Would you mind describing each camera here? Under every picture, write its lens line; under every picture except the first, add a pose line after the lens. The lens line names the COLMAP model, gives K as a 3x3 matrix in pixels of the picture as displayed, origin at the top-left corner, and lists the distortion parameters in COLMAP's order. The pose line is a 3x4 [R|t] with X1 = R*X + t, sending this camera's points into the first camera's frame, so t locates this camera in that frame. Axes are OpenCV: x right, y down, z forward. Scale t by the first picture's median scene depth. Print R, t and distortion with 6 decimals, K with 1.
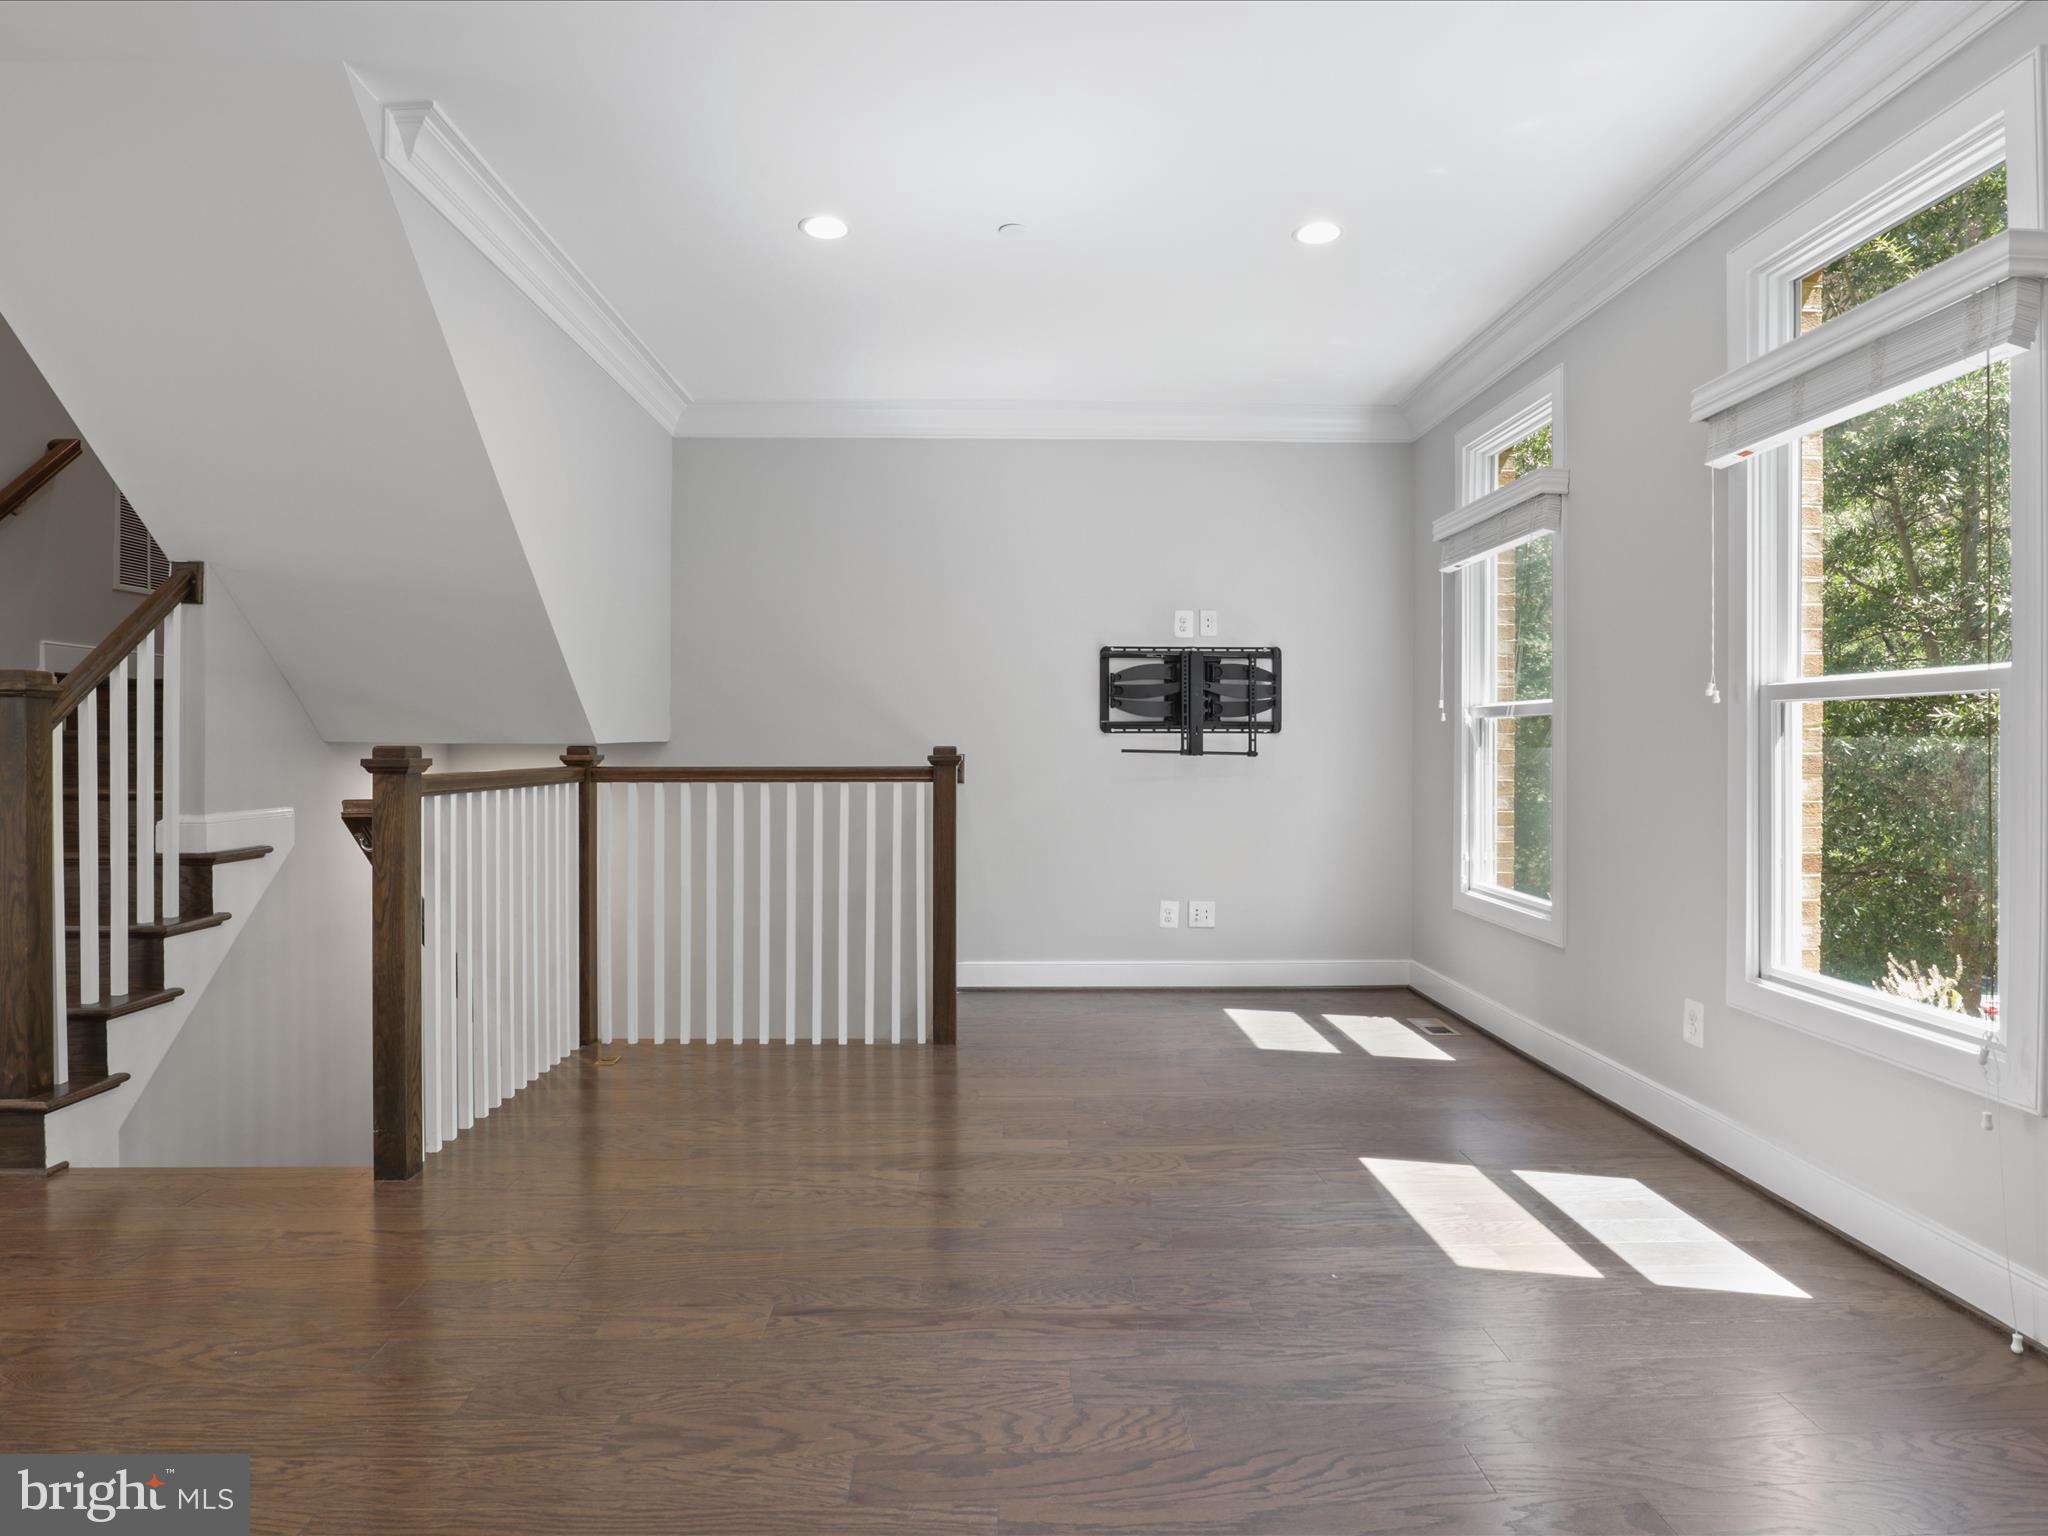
lens RADIAL K [[1172.2, 0, 1031.0], [0, 1172.2, 749.9], [0, 0, 1]] dist [-0.044441, 0.017191]
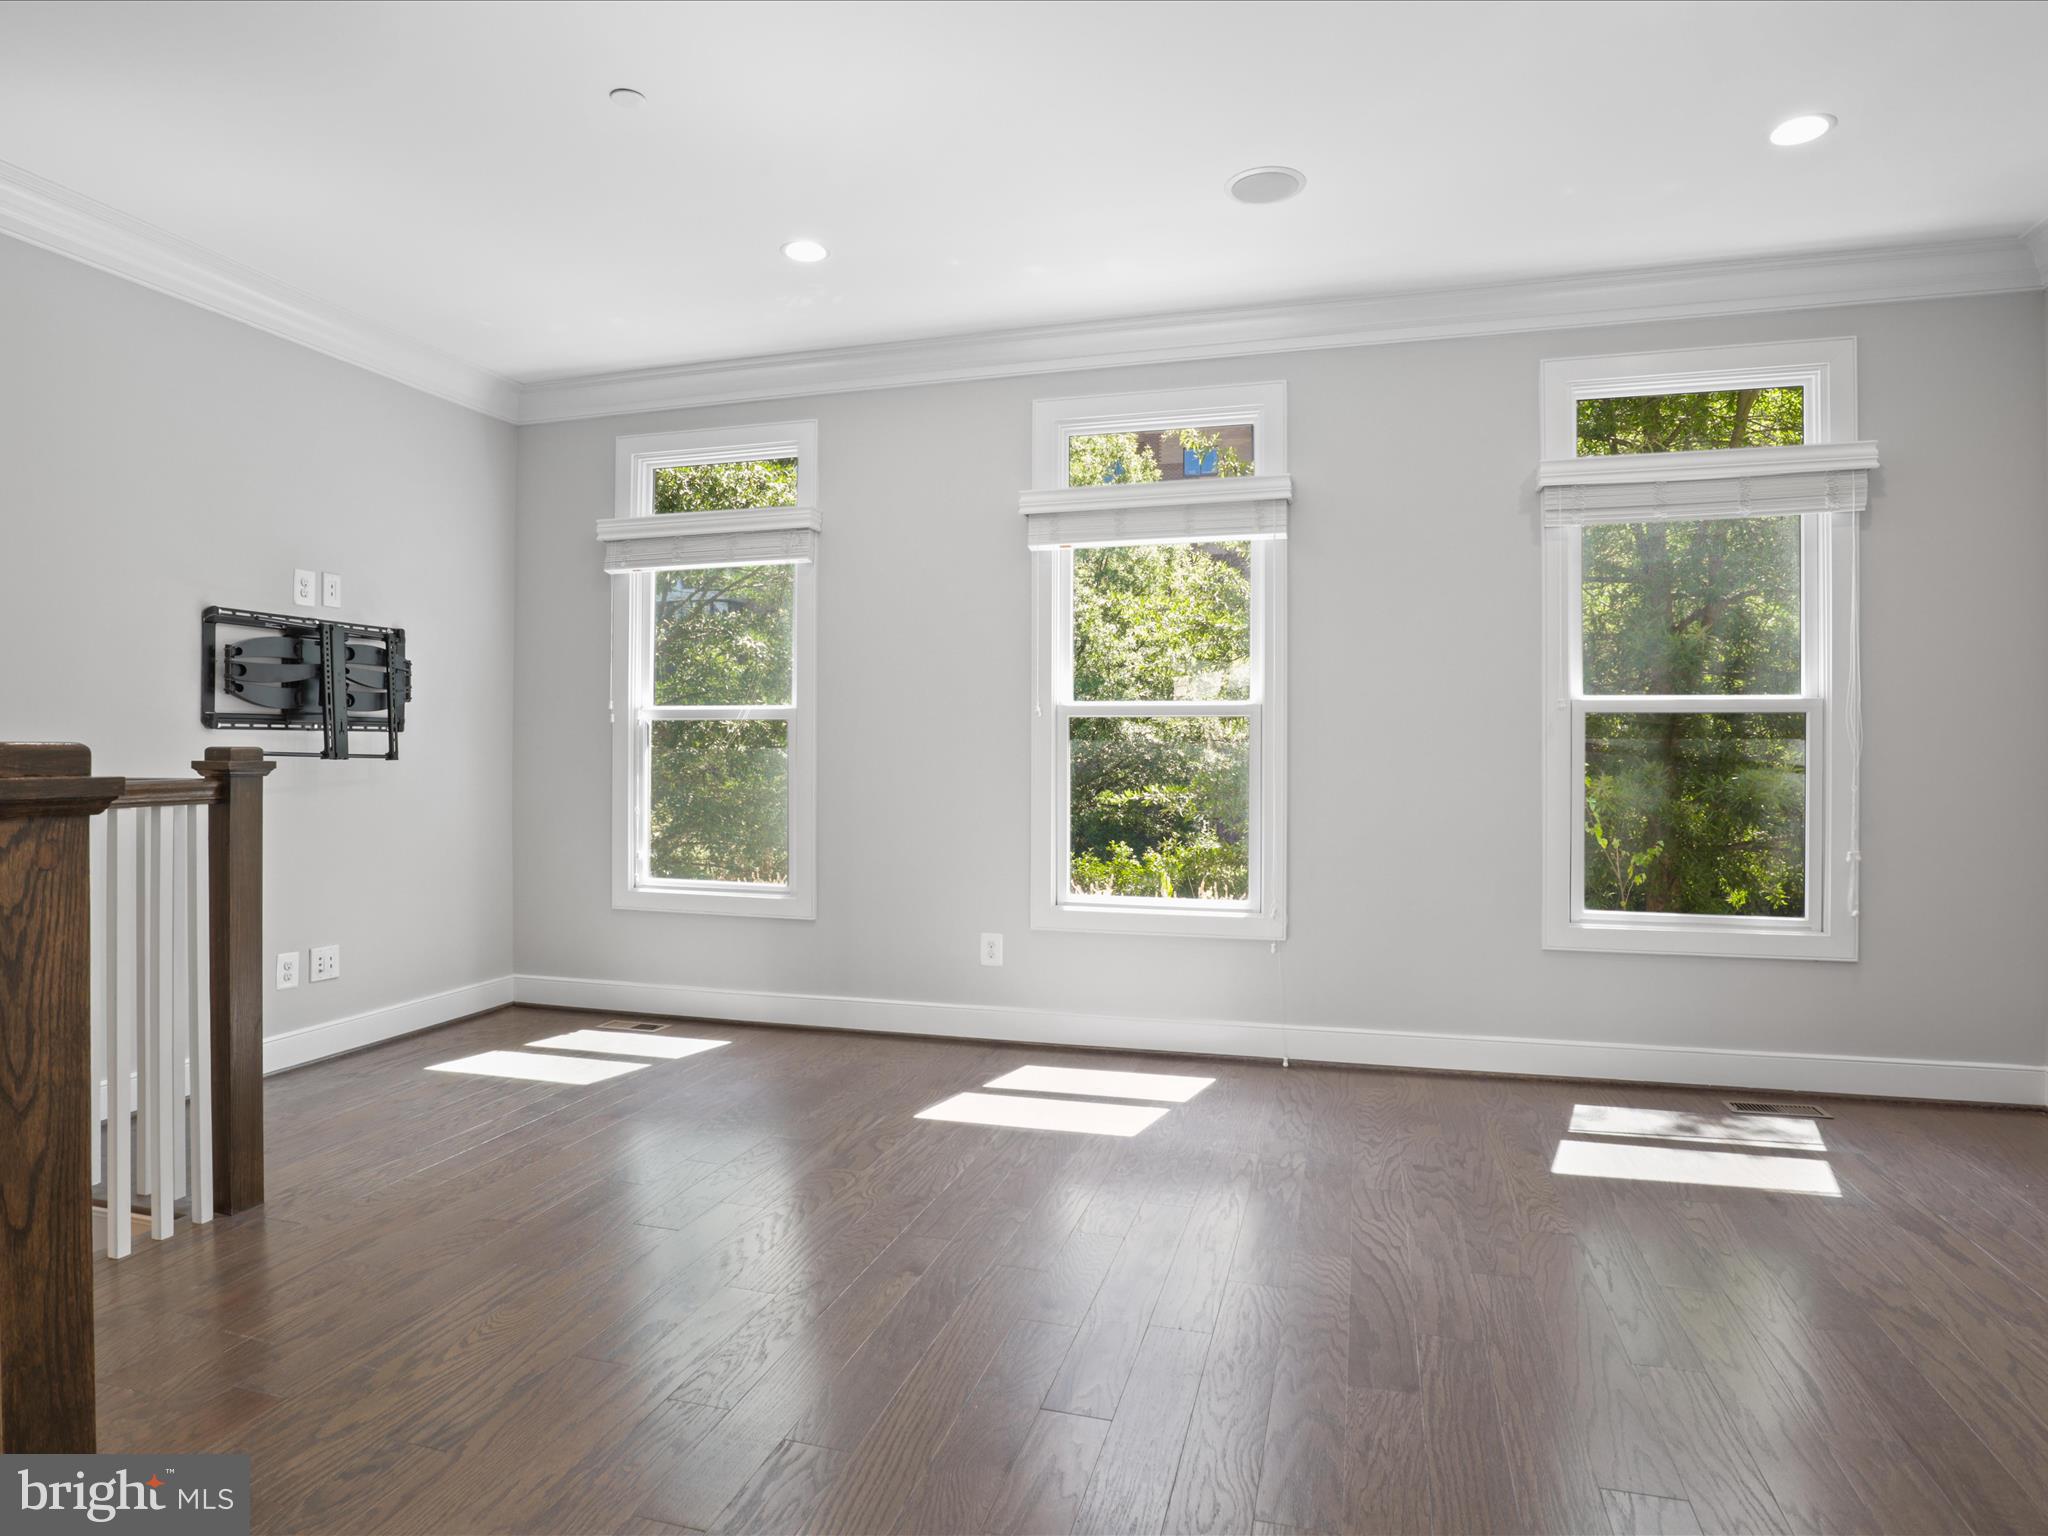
lens RADIAL K [[1172.2, 0, 1021.2], [0, 1172.2, 746.8], [0, 0, 1]] dist [-0.044441, 0.017191]
pose [[0.312586, 0.000766, 0.949889, -0.540601], [0.003506, 0.999992, -0.001960, -0.000558], [-0.949883, 0.003943, 0.312581, 0.392803]]
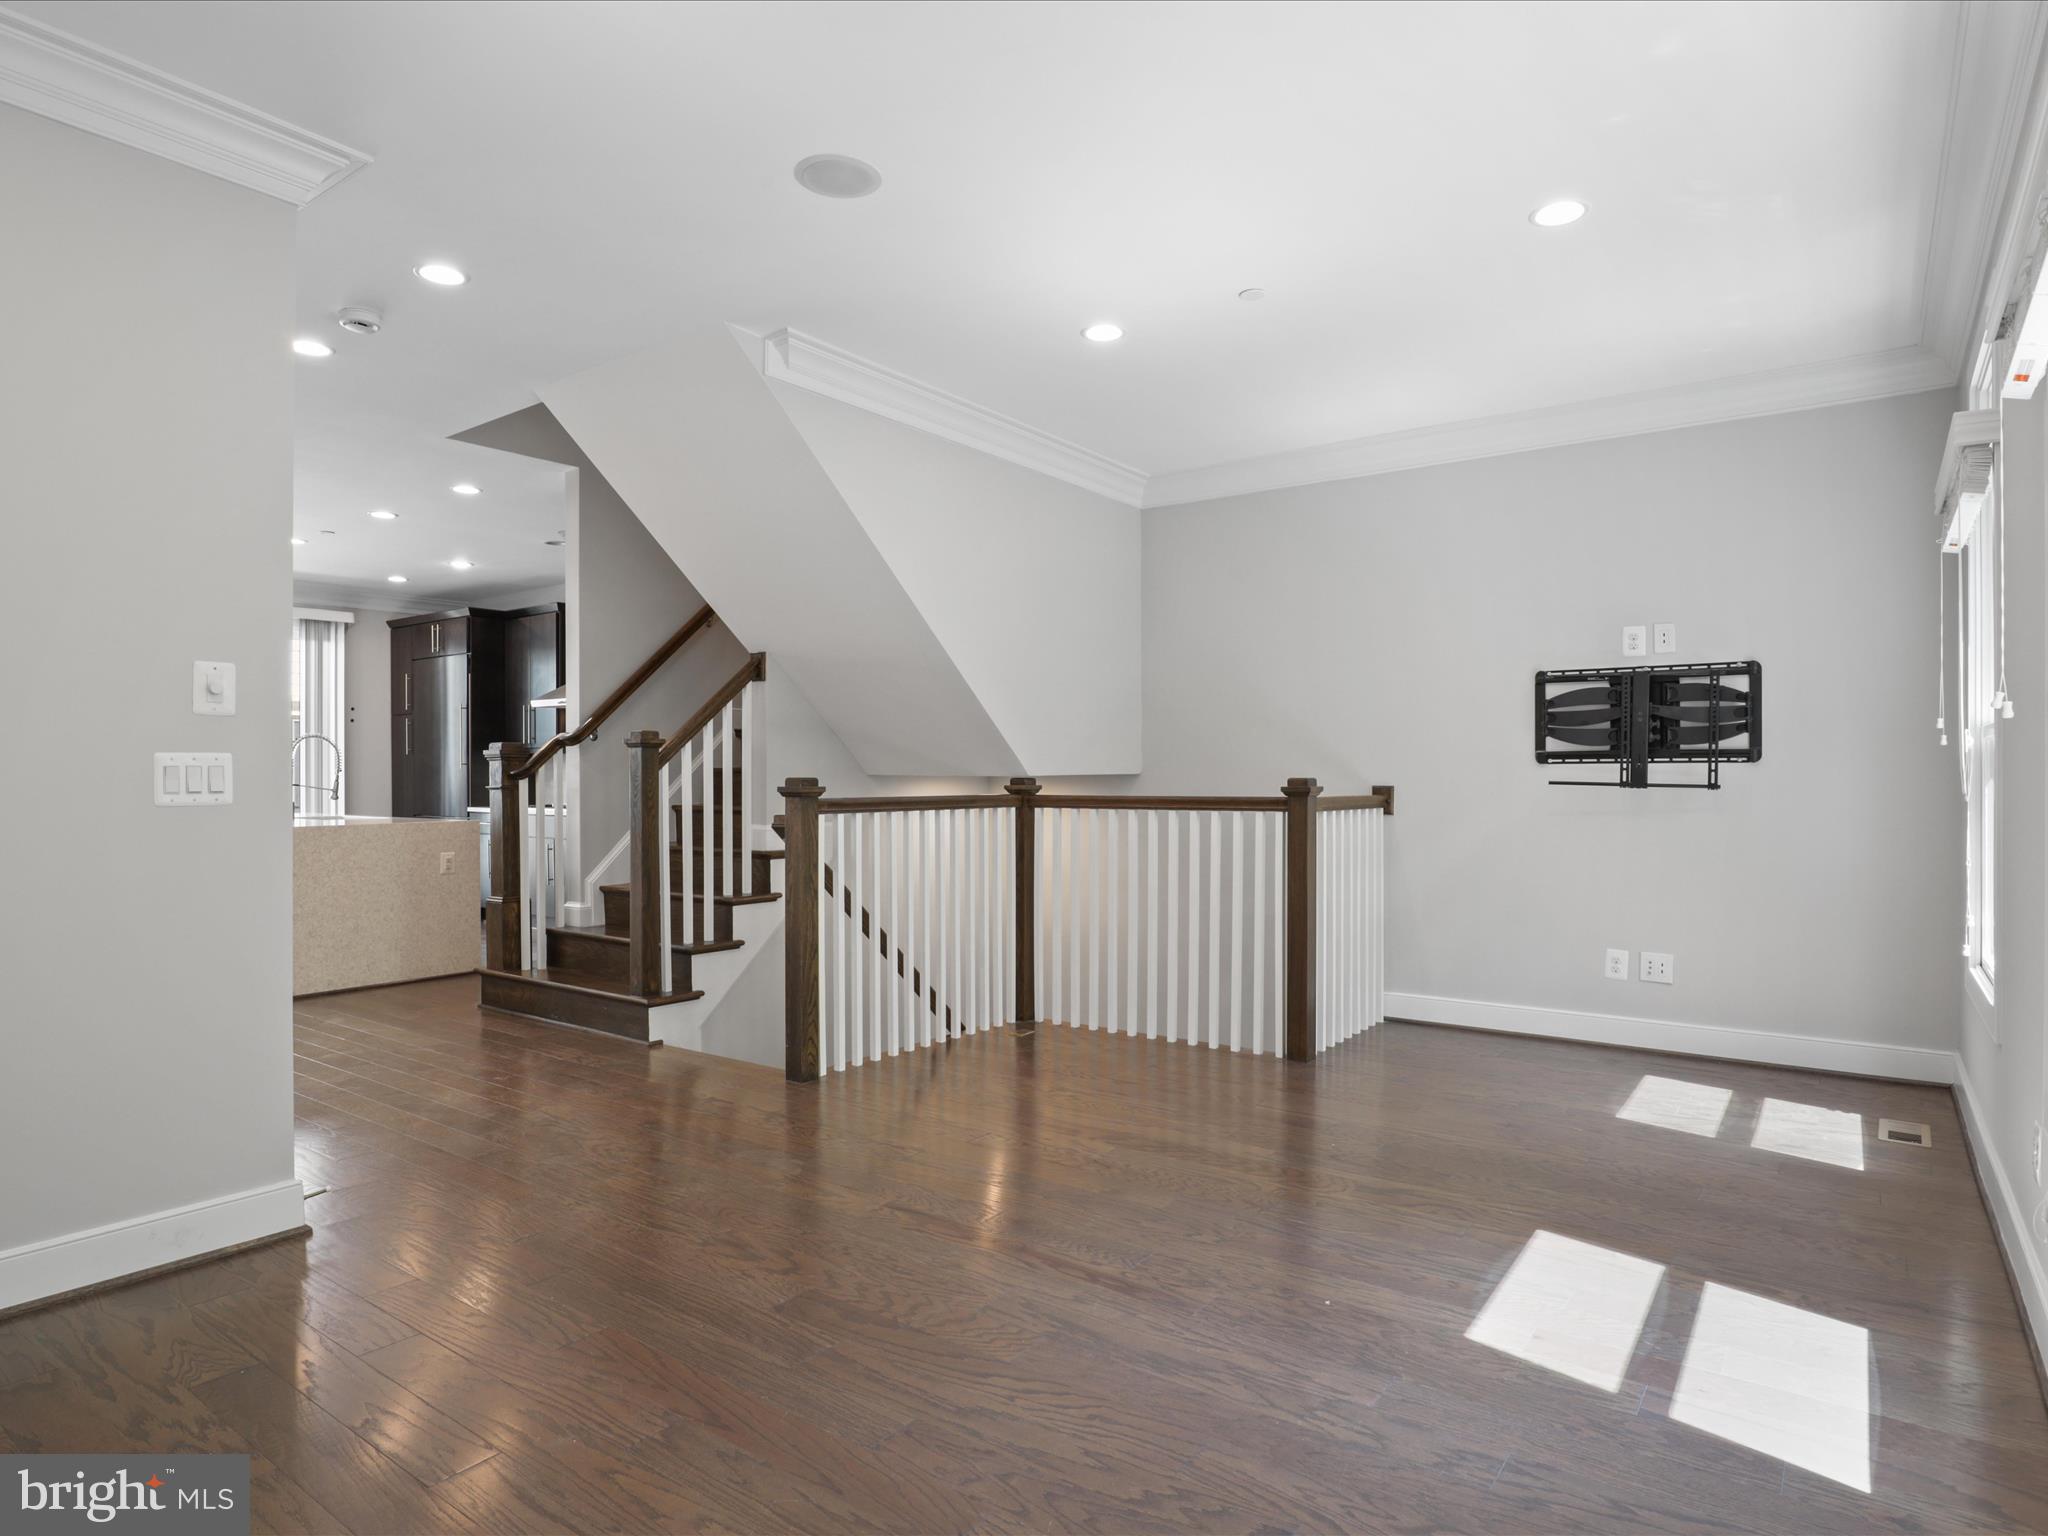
lens RADIAL K [[1172.2, 0, 1032.3], [0, 1172.2, 784.0], [0, 0, 1]] dist [-0.044441, 0.017191]
pose [[0.791261, 0.002873, -0.611472, 0.378429], [-0.001893, 0.999996, 0.002249, 0.000473], [0.611476, -0.000622, 0.791263, 0.024841]]
